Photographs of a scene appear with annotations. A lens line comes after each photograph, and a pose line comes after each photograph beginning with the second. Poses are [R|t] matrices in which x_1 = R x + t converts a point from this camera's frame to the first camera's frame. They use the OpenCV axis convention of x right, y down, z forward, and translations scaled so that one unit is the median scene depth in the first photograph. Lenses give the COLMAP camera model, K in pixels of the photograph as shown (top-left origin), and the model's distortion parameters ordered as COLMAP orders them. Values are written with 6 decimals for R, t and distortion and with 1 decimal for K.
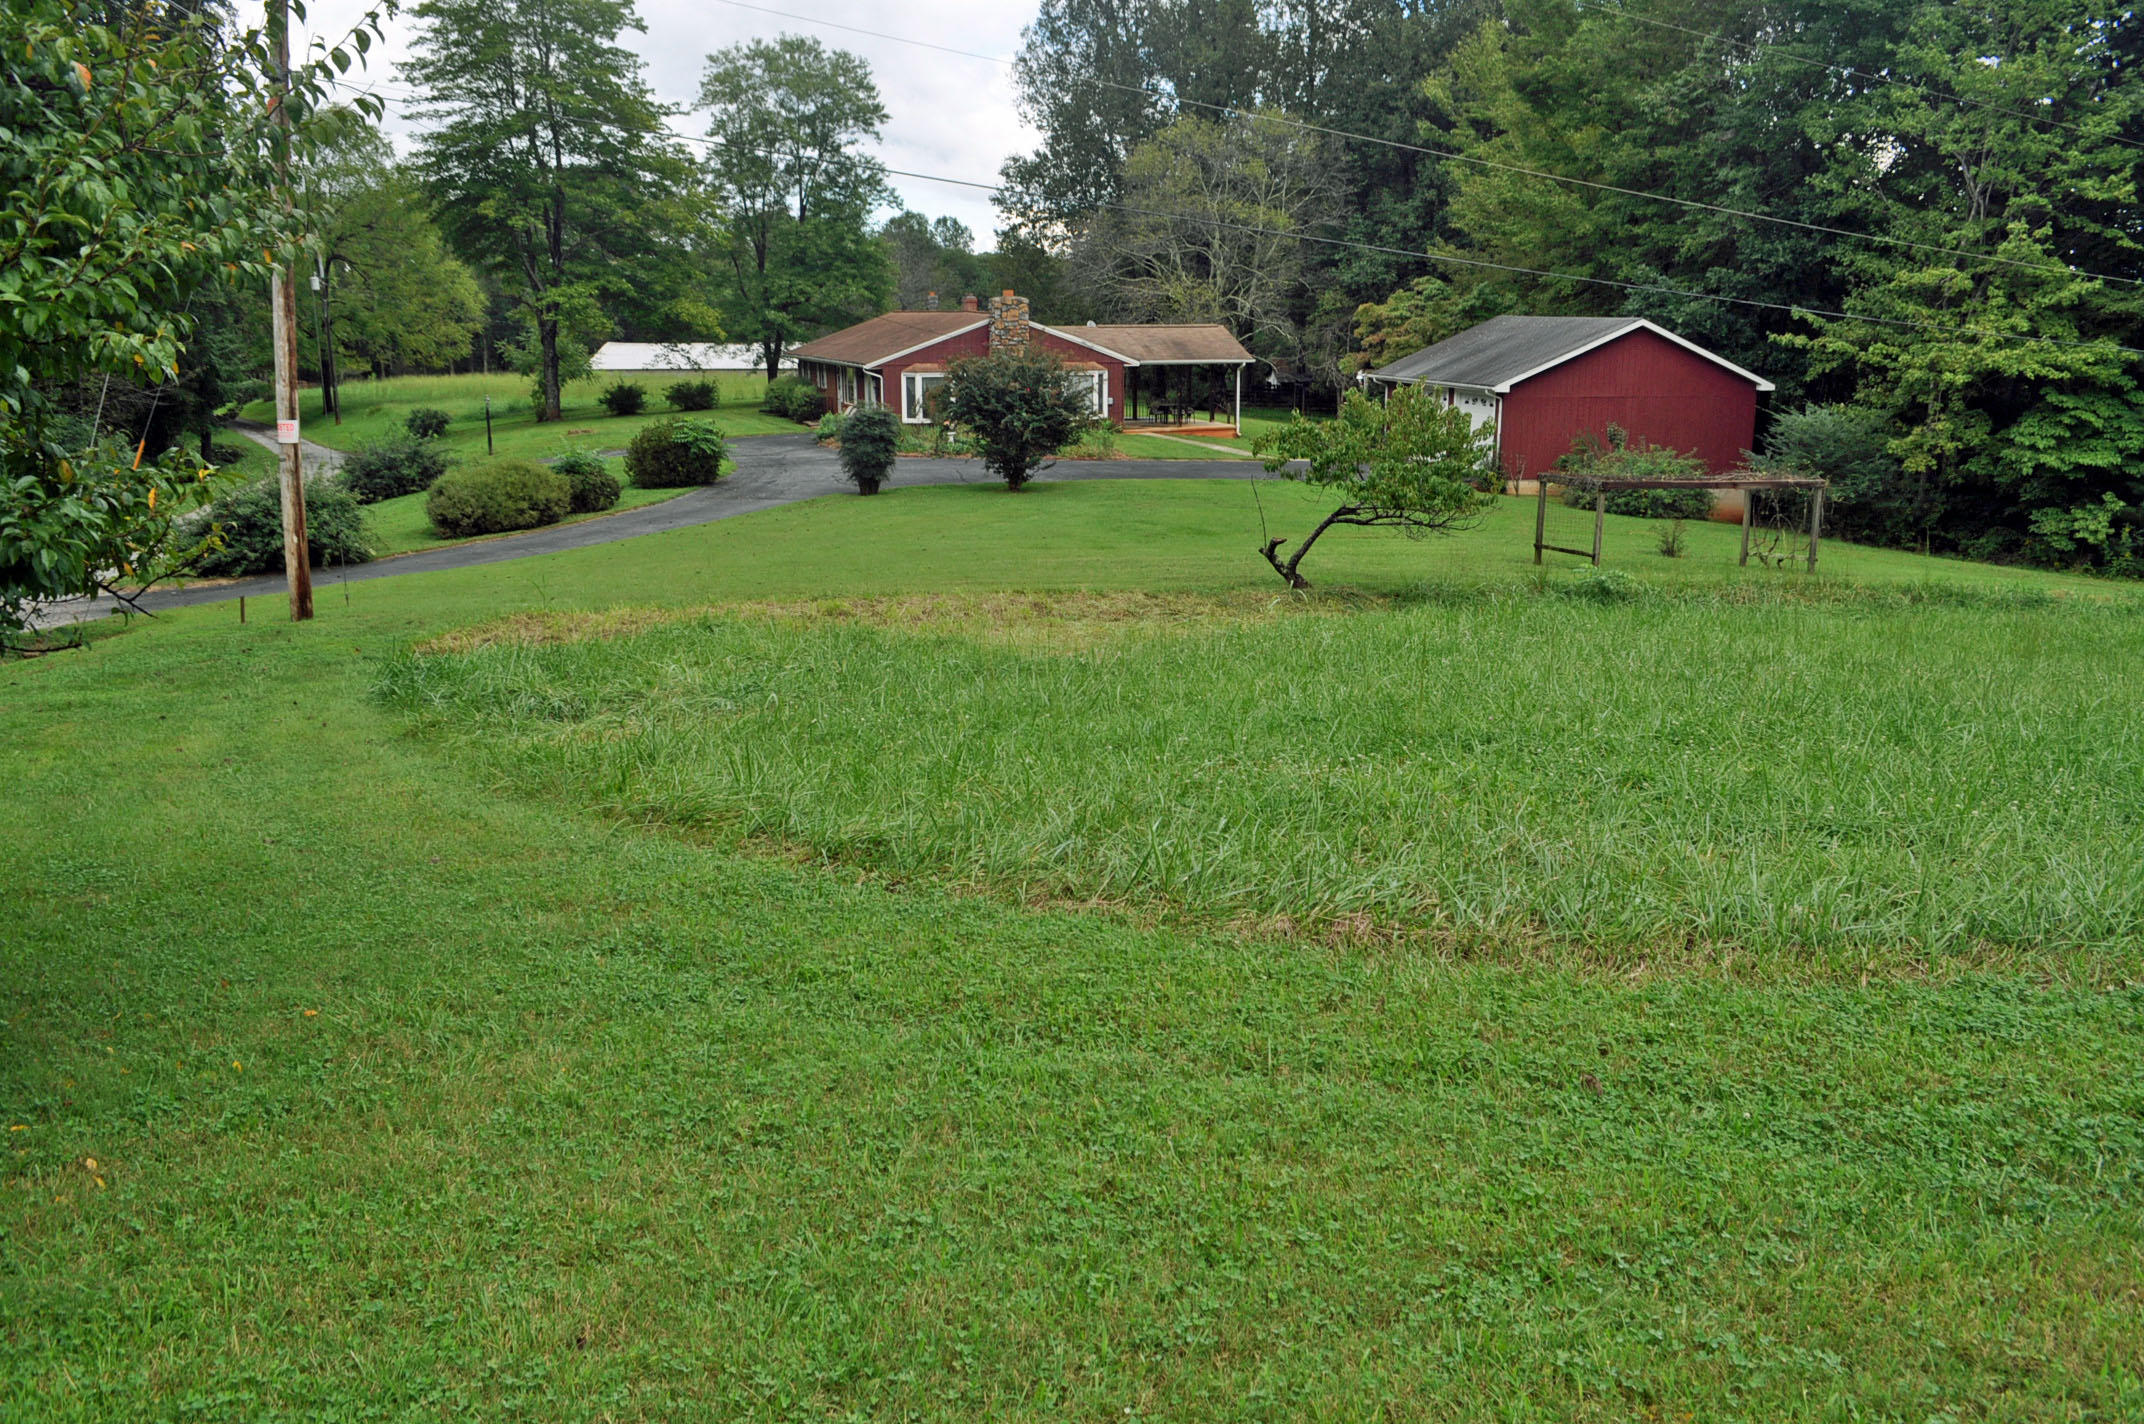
lens RADIAL K [[1670.6, 0, 1082.5], [0, 1670.6, 698.3], [0, 0, 1]] dist [-0.089799, 0.016958]
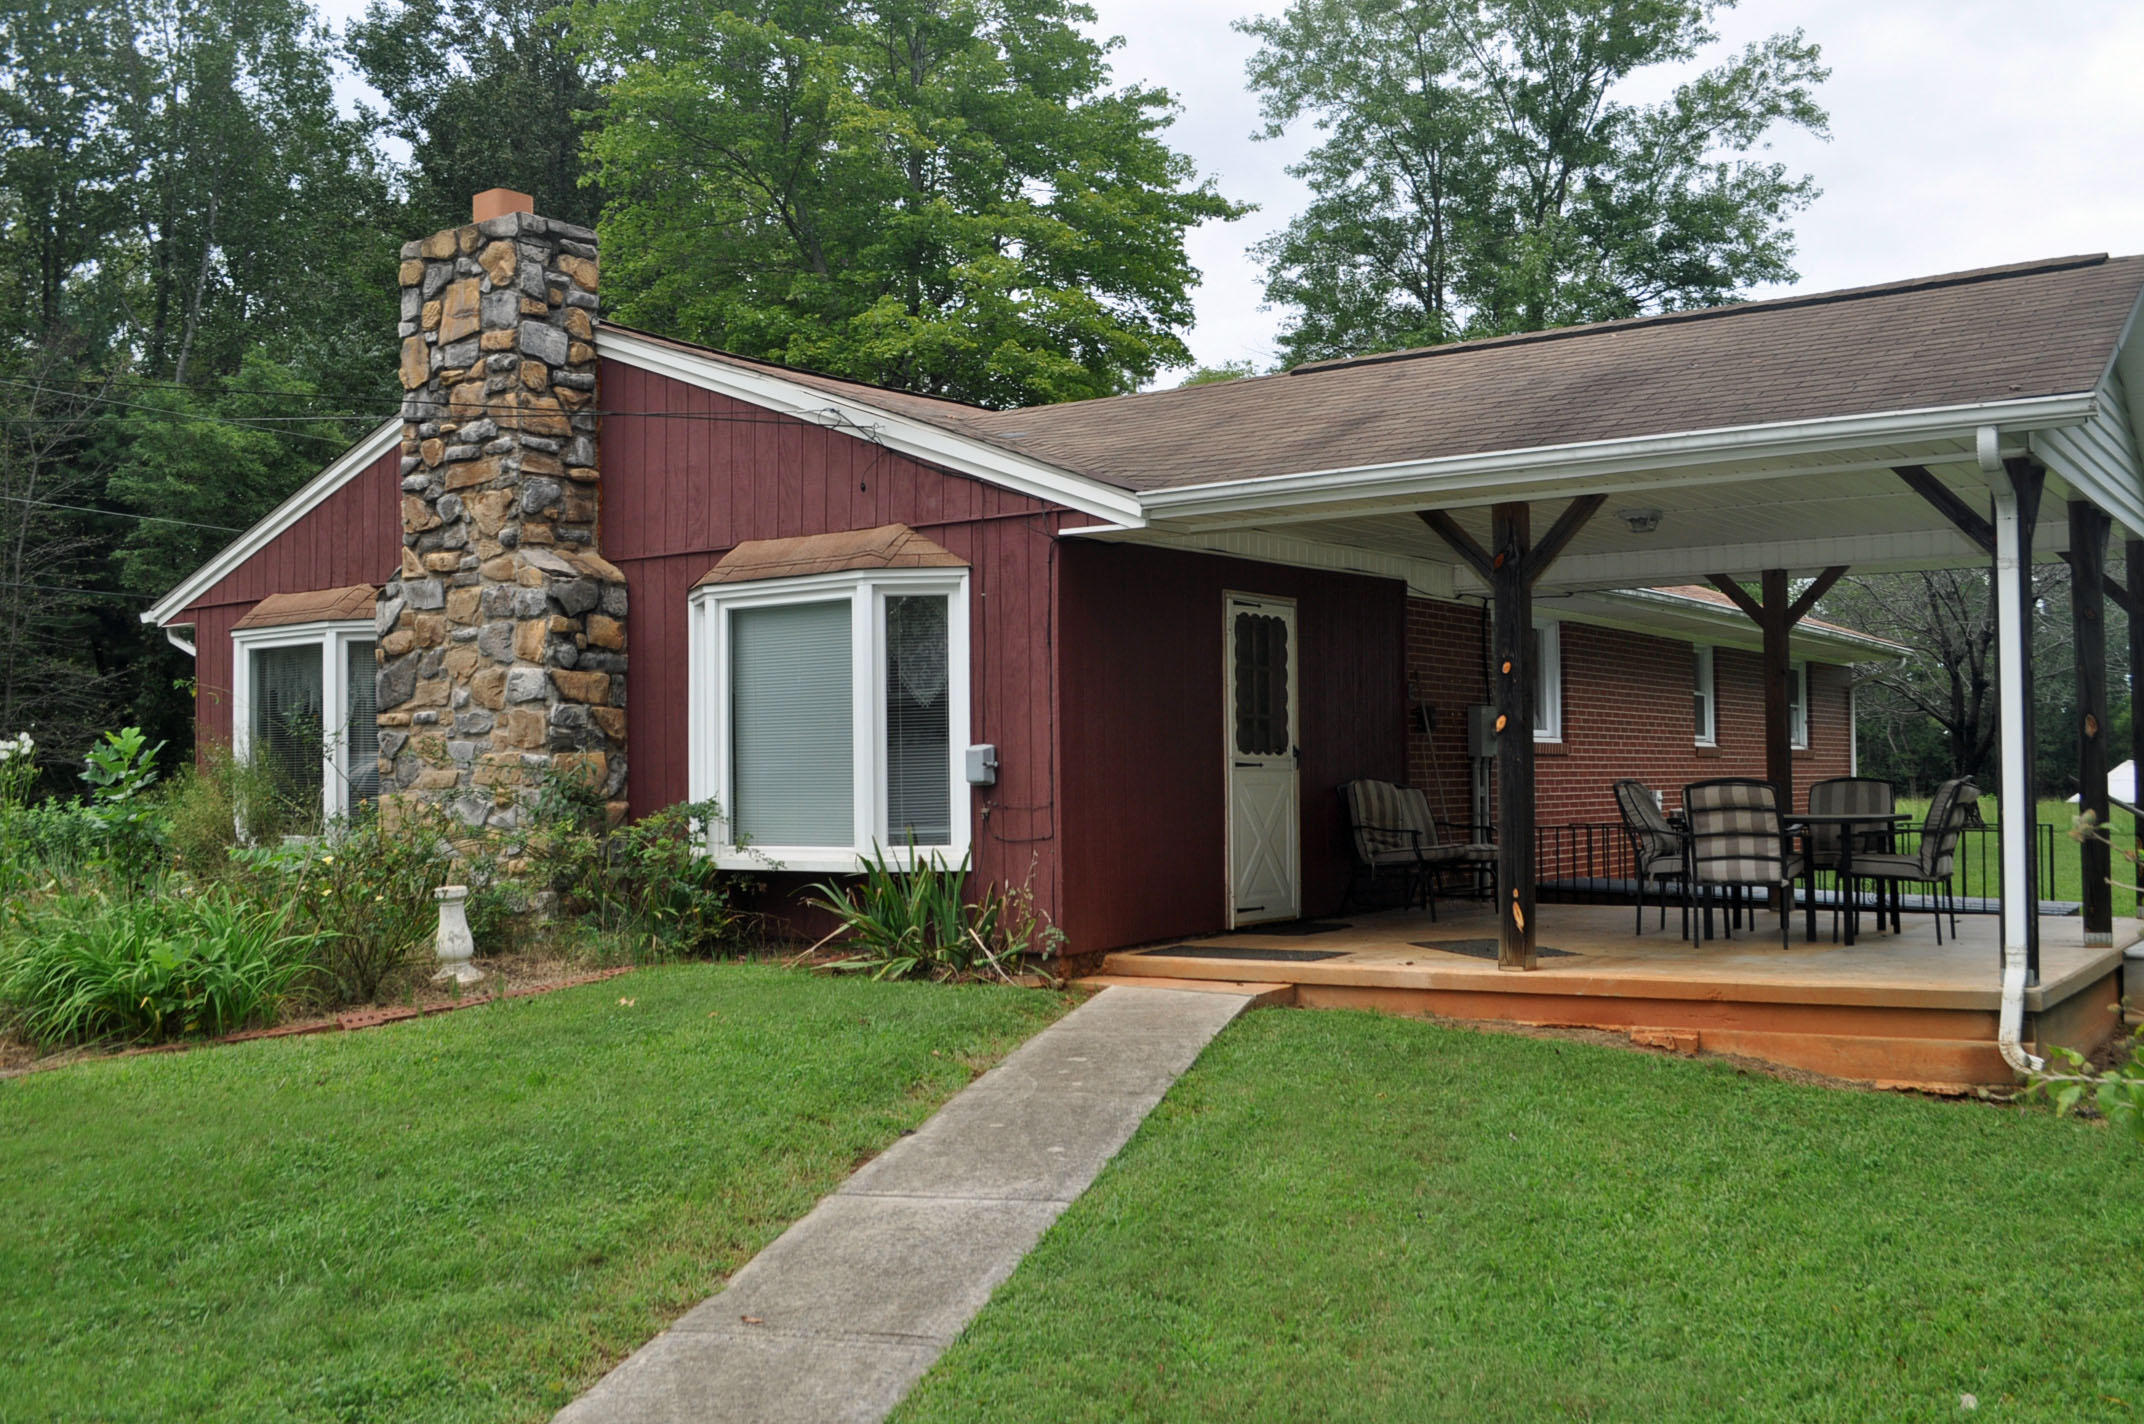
lens RADIAL K [[1923.9, 0, 1072.7], [0, 1923.9, 717.4], [0, 0, 1]] dist [-0.044103, -0.004582]
pose [[0.570379, -0.029337, -0.820858, 0.176060], [-0.176576, 0.971617, -0.157420, -0.161909], [0.802178, 0.234733, 0.549010, 0.941534]]
